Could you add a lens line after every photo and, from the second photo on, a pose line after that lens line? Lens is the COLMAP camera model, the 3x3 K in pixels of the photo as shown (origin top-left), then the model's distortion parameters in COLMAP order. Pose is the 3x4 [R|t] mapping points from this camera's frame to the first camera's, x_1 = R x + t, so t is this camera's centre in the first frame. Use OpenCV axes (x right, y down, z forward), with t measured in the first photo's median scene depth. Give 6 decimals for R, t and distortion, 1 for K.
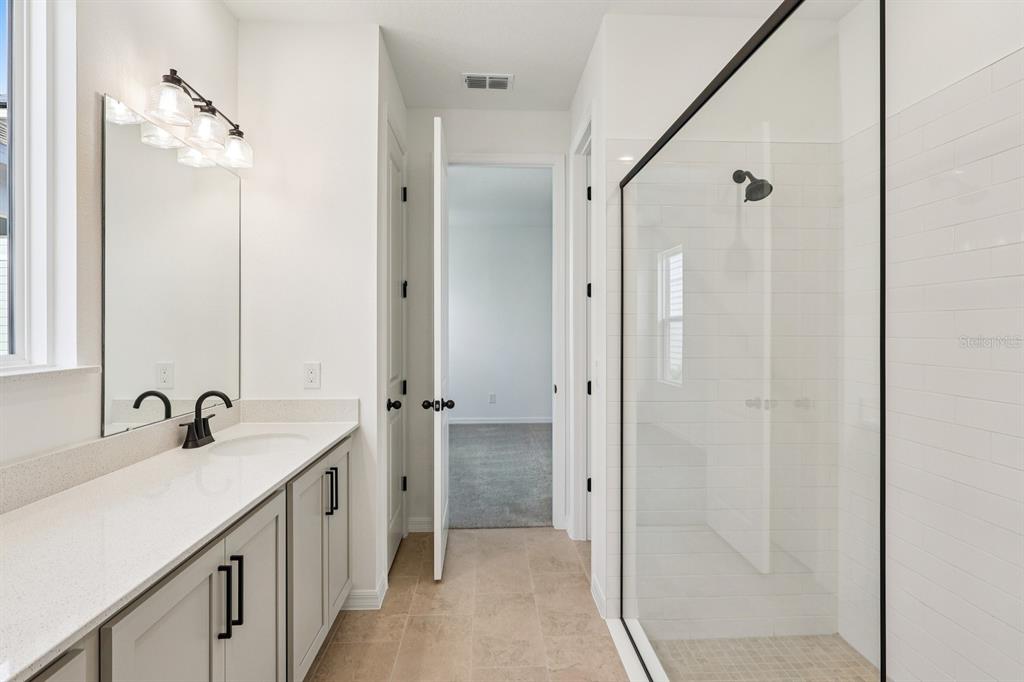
lens RADIAL K [[533.7, 0, 515.9], [0, 533.7, 332.8], [0, 0, 1]] dist [0.000277, 0.000438]
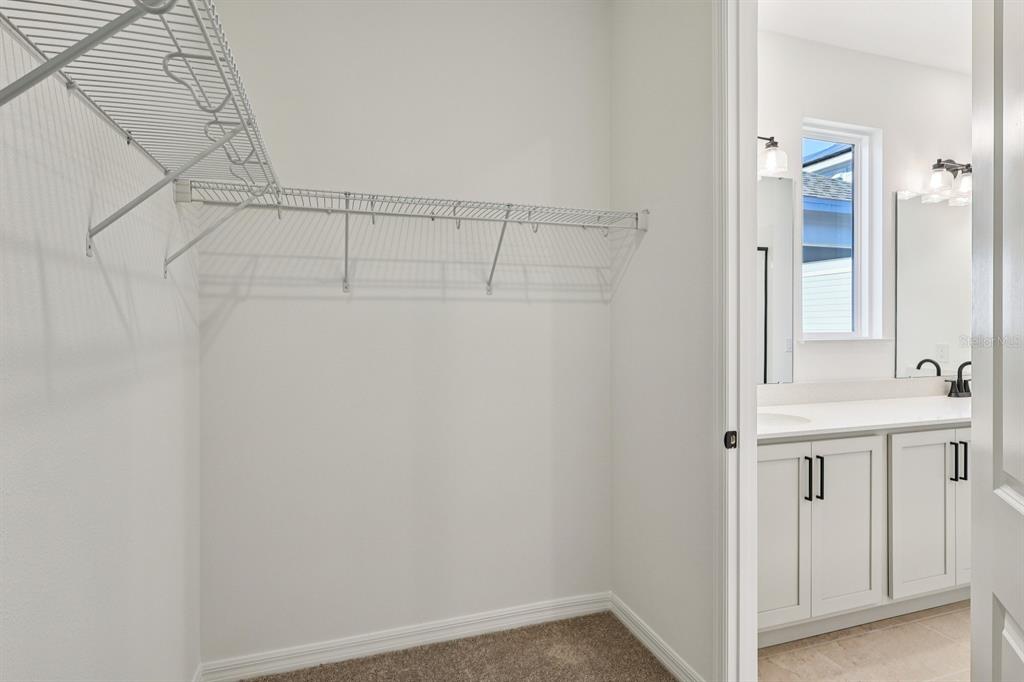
lens RADIAL K [[533.7, 0, 509.8], [0, 533.7, 331.0], [0, 0, 1]] dist [0.000277, 0.000438]
pose [[0.257437, 0.000848, -0.966295, 0.523929], [-0.003371, 0.999994, -0.000020, 0.030555], [0.966289, 0.003263, 0.257438, -0.601167]]
